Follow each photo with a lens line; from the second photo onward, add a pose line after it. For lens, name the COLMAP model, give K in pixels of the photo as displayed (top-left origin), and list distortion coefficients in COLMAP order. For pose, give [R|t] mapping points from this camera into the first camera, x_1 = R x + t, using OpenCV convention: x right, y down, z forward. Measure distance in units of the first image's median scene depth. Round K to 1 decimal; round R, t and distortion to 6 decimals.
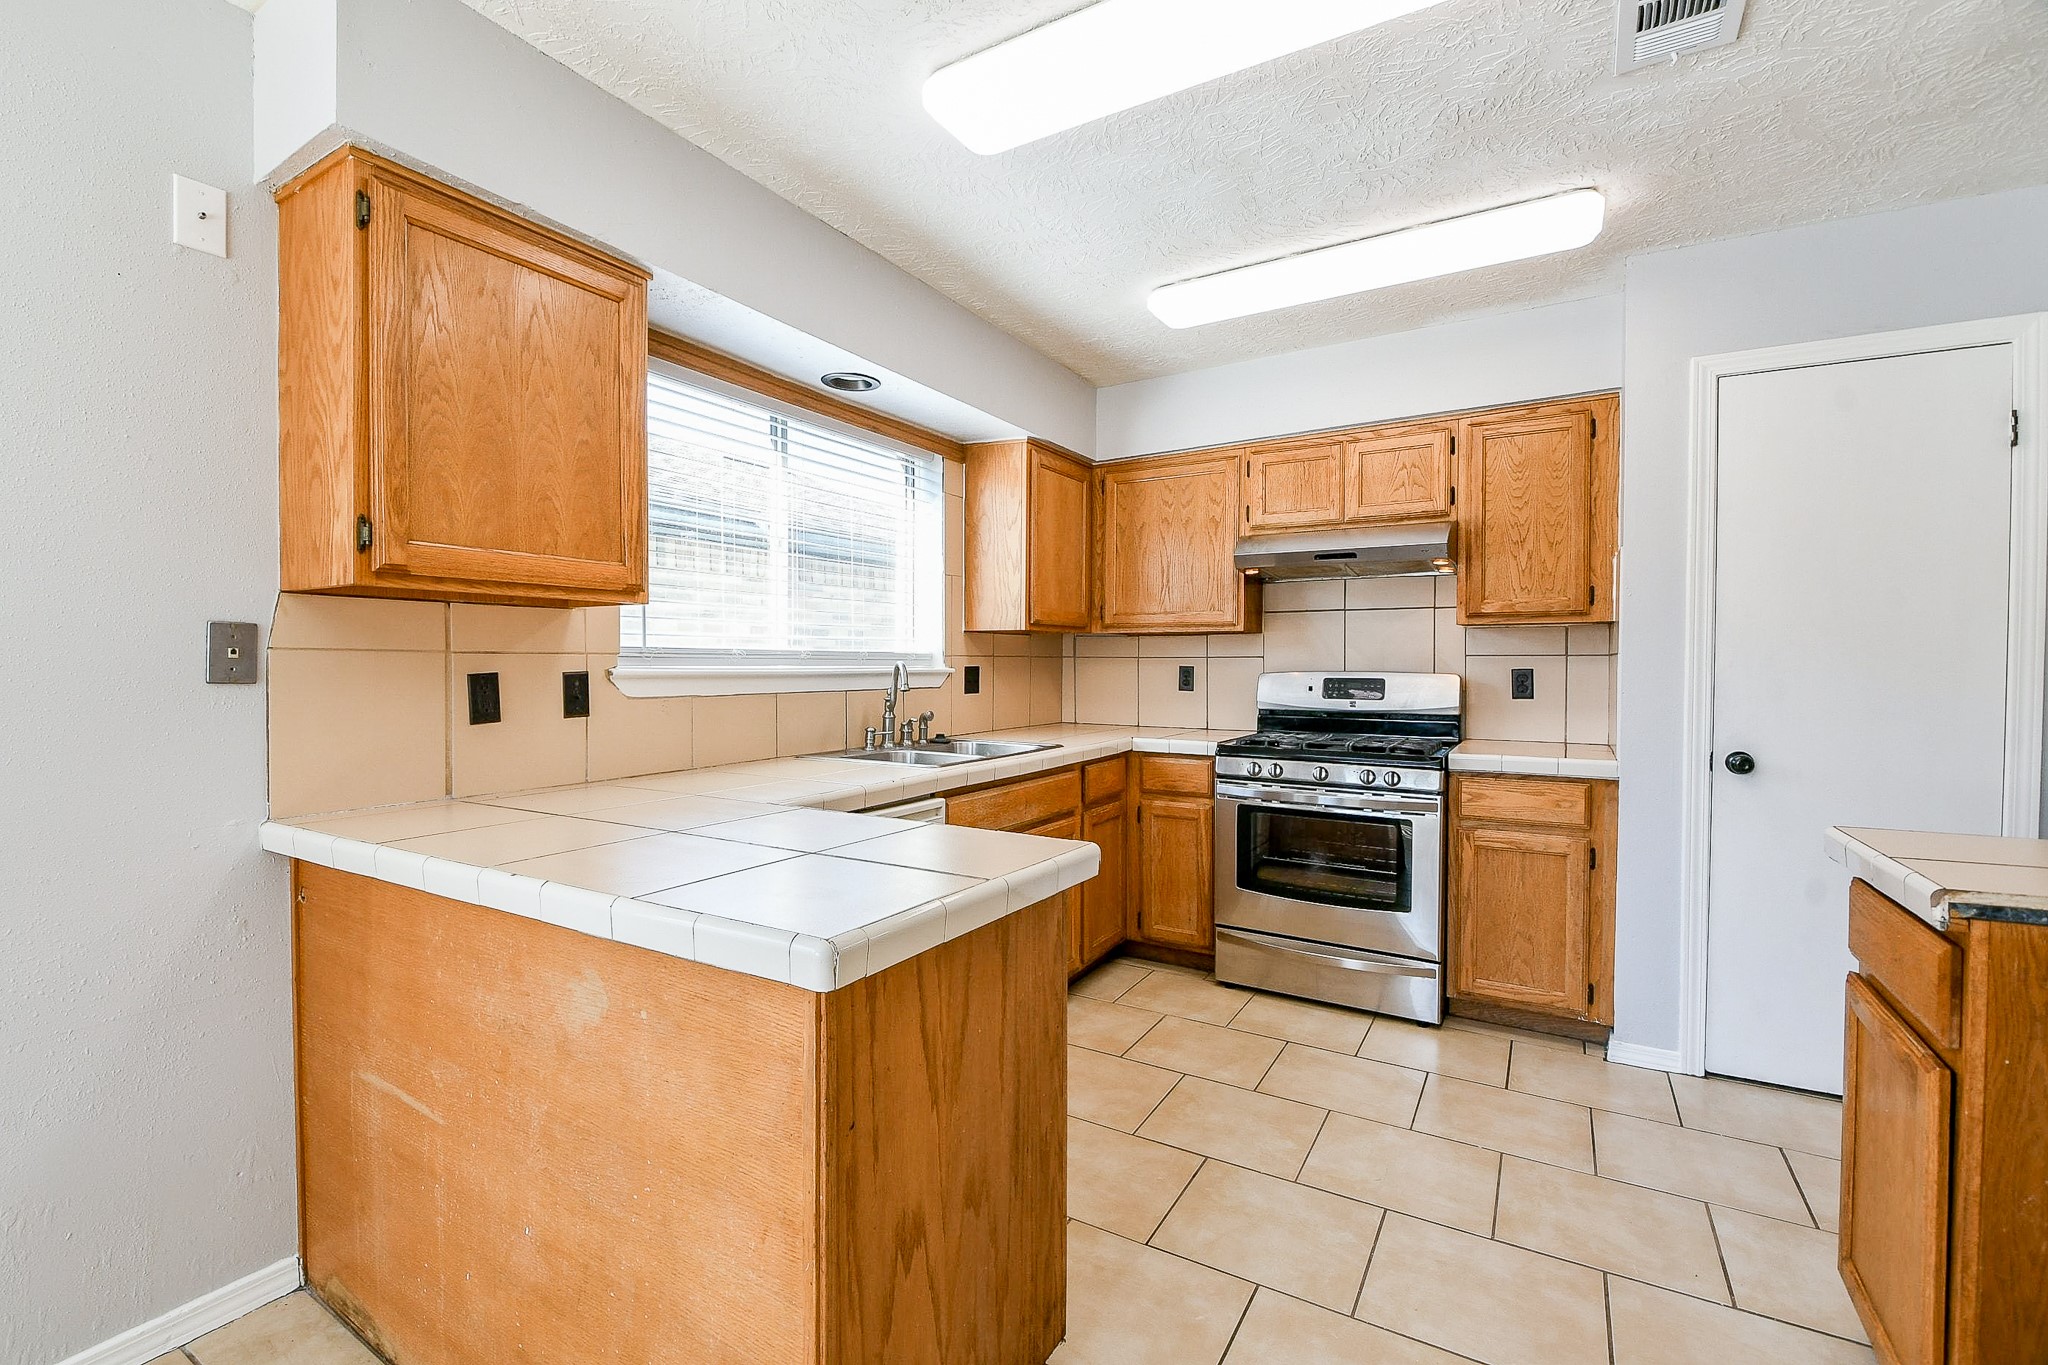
lens RADIAL K [[908.3, 0, 963.5], [0, 908.3, 676.0], [0, 0, 1]] dist [0.030350, -0.025348]
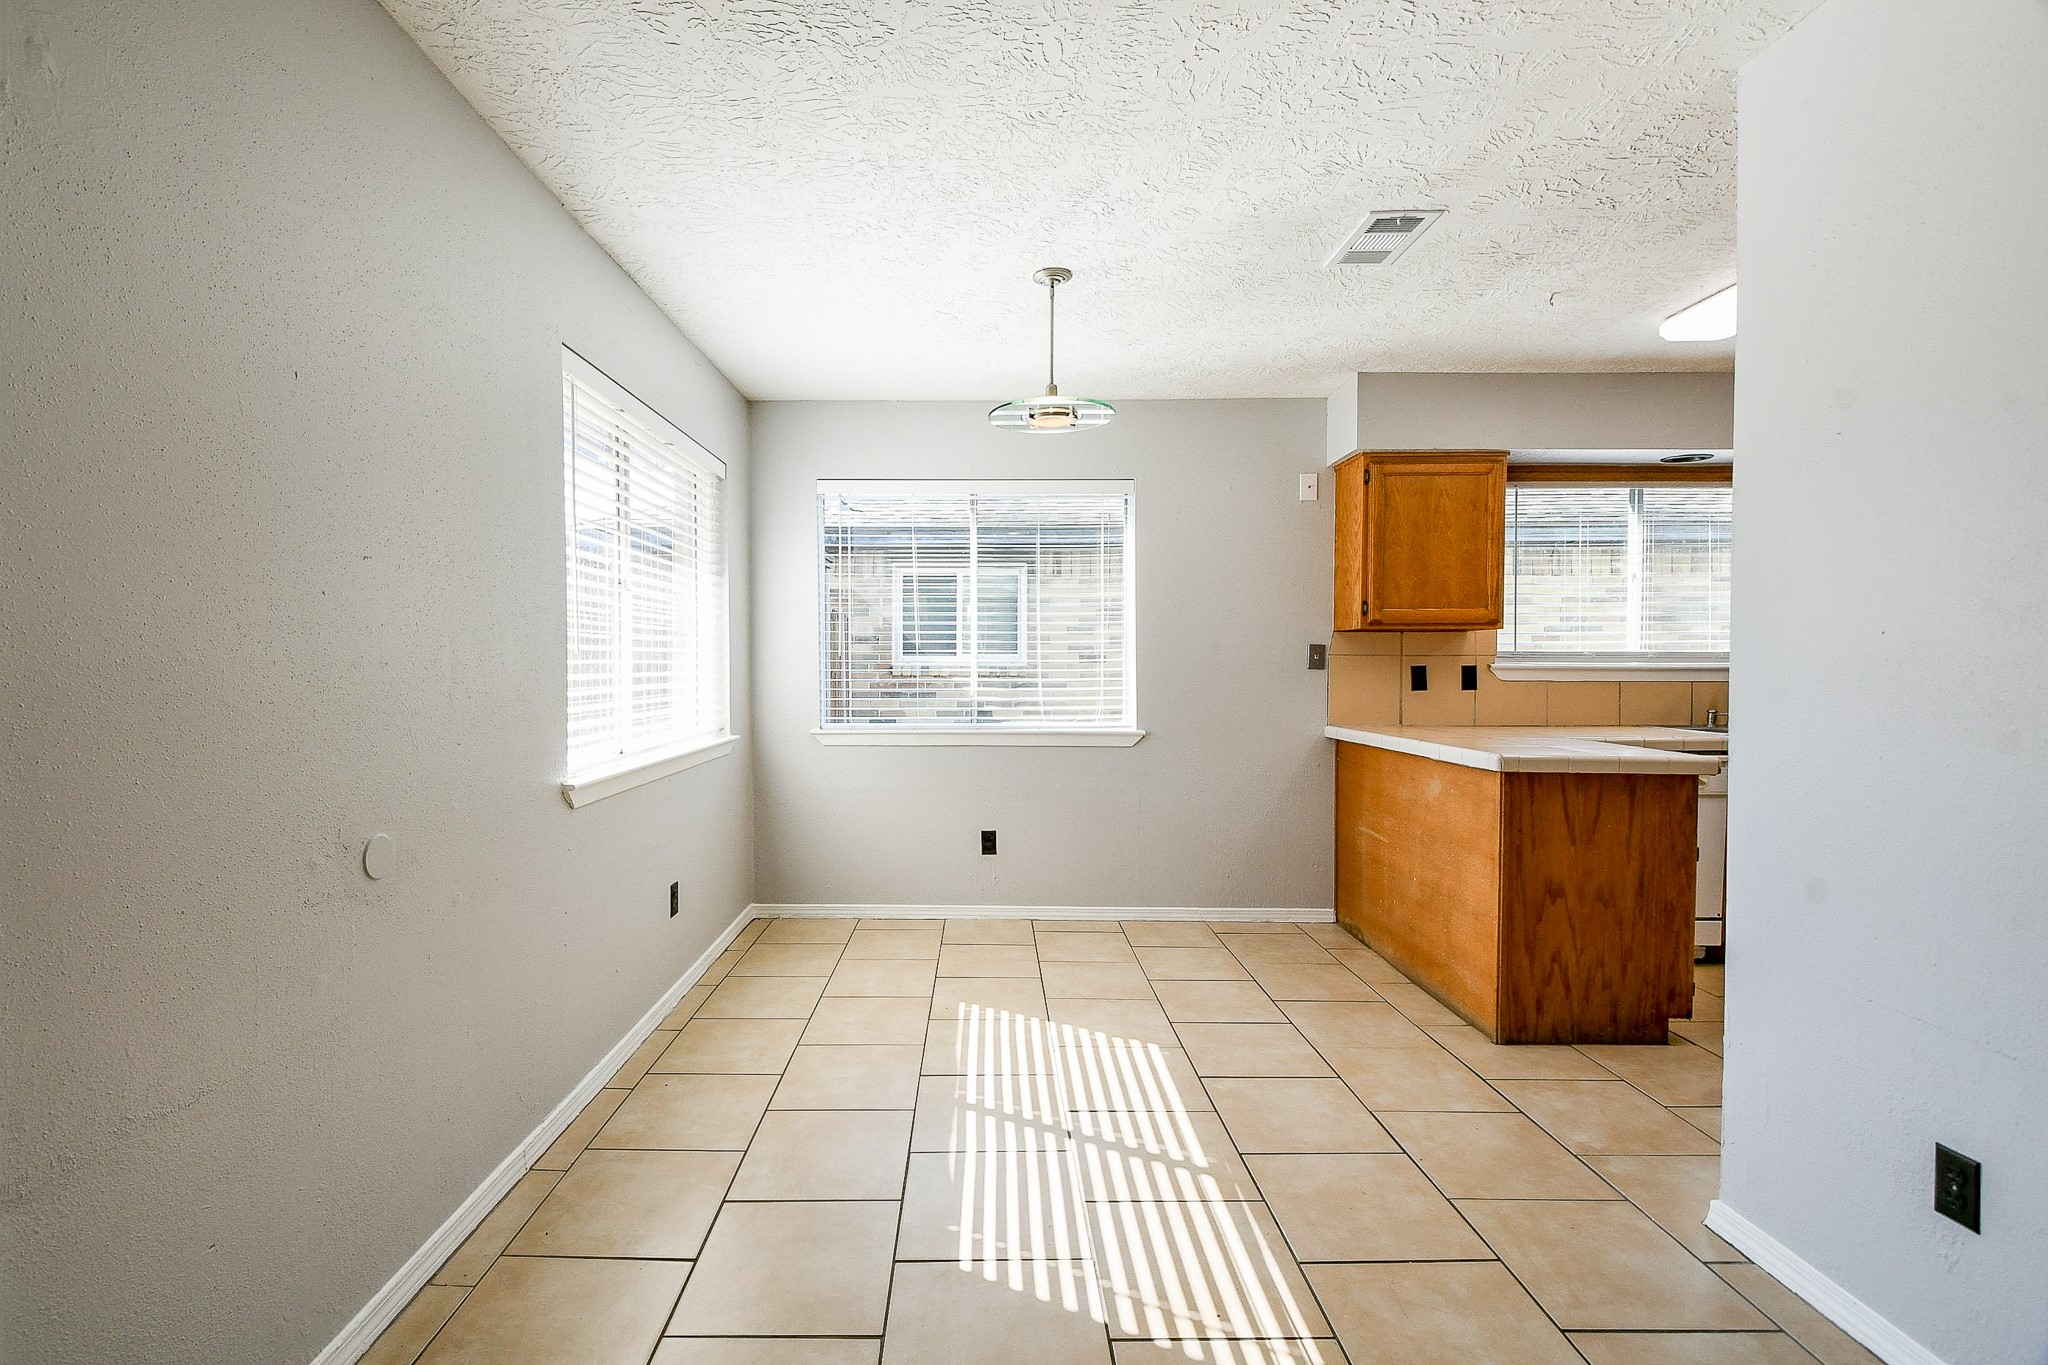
lens RADIAL K [[892.0, 0, 950.3], [0, 892.0, 687.4], [0, 0, 1]] dist [0.000491, -0.018621]
pose [[0.512068, 0.020632, -0.858697, 0.438119], [-0.010986, 0.999787, 0.017471, 0.014858], [0.858875, 0.000487, 0.512186, -0.619514]]
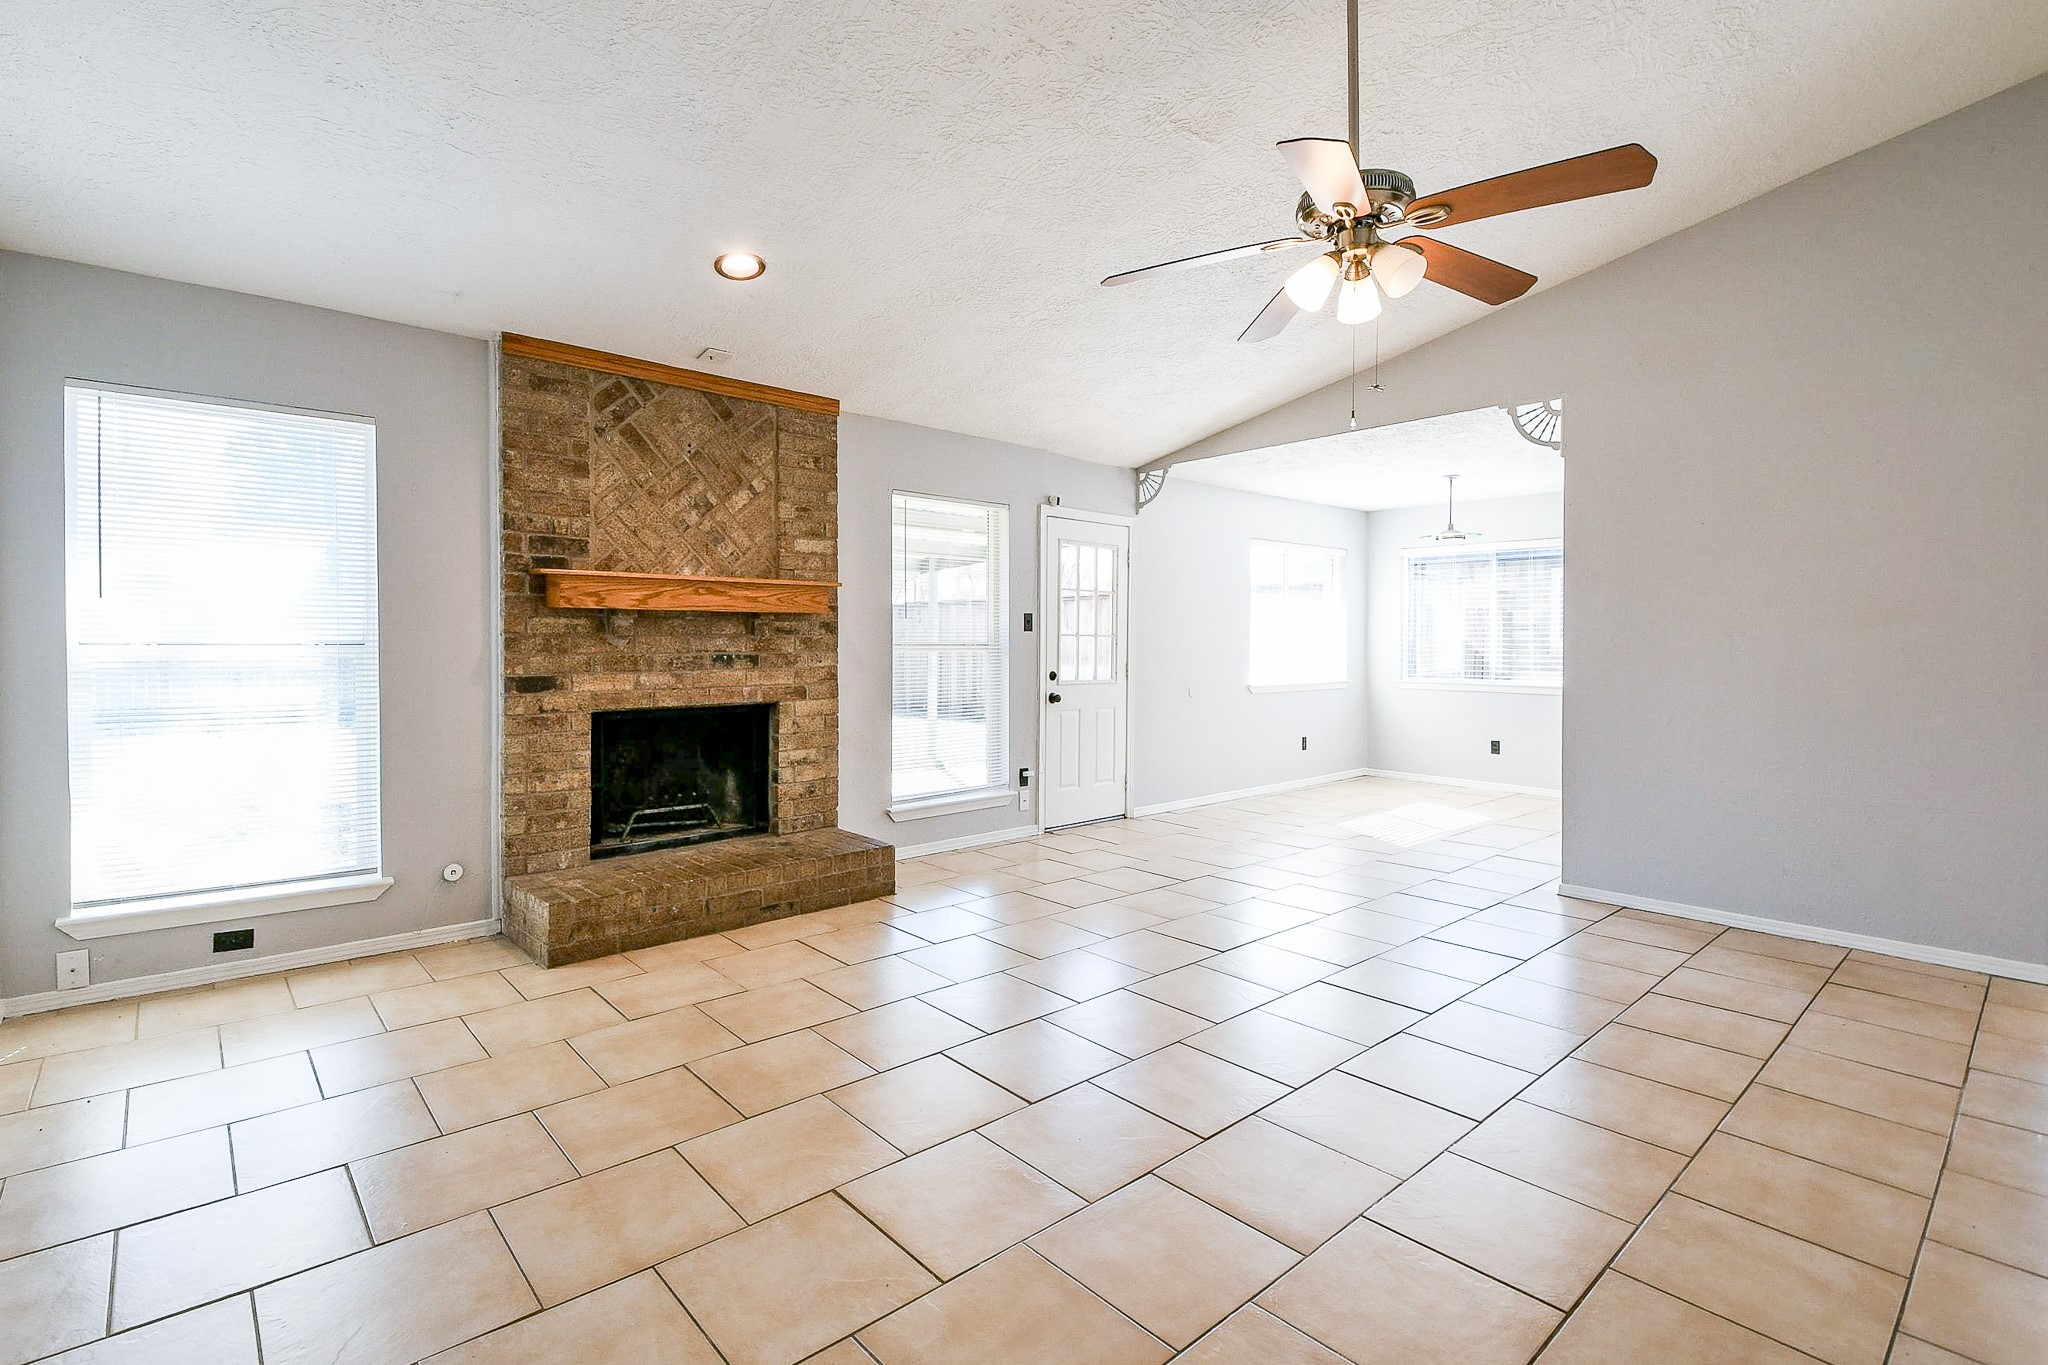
lens RADIAL K [[947.2, 0, 1017.5], [0, 947.2, 661.3], [0, 0, 1]] dist [-0.001838, -0.000667]
pose [[-0.269761, 0.017471, -0.962769, 2.147801], [-0.019248, 0.999538, 0.023531, 0.008273], [0.962735, 0.024879, -0.269300, -0.425939]]
